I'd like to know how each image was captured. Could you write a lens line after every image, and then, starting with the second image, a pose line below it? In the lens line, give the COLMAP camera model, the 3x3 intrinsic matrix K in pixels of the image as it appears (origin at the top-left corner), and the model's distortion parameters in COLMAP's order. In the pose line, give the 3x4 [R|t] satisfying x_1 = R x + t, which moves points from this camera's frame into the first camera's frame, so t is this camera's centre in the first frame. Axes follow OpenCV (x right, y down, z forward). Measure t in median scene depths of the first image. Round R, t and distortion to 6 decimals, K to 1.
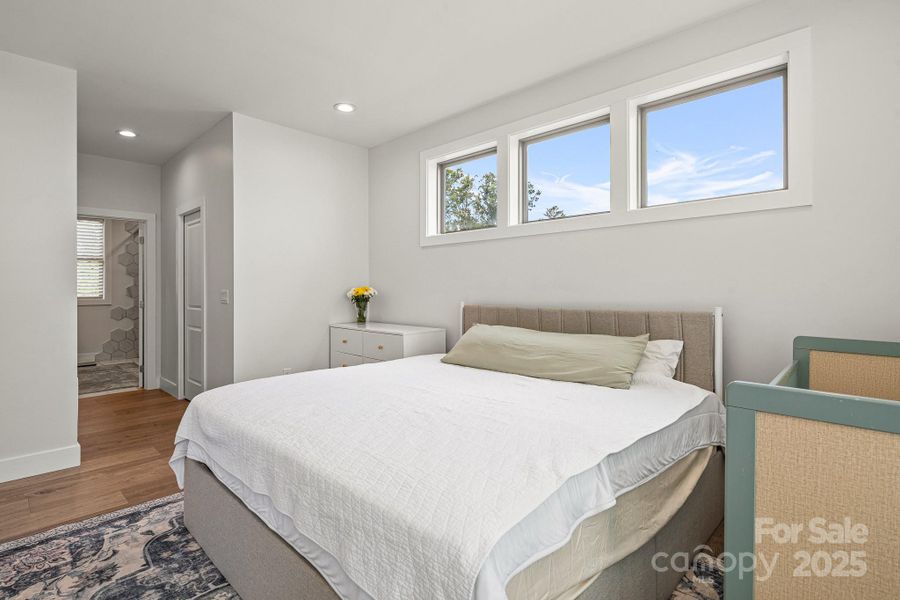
lens RADIAL K [[440.2, 0, 447.3], [0, 440.2, 292.9], [0, 0, 1]] dist [-0.009355, 0.000414]
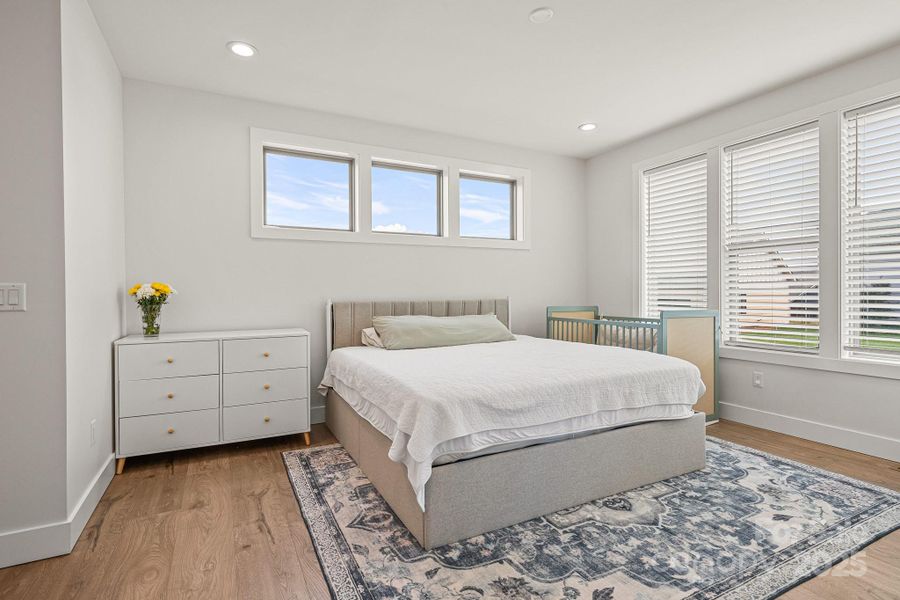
lens RADIAL K [[440.2, 0, 445.4], [0, 440.2, 298.5], [0, 0, 1]] dist [-0.009355, 0.000414]
pose [[0.311043, -0.006270, 0.950375, -1.442208], [0.019769, 0.999805, 0.000126, 0.041889], [-0.950190, 0.018749, 0.311106, 0.713481]]
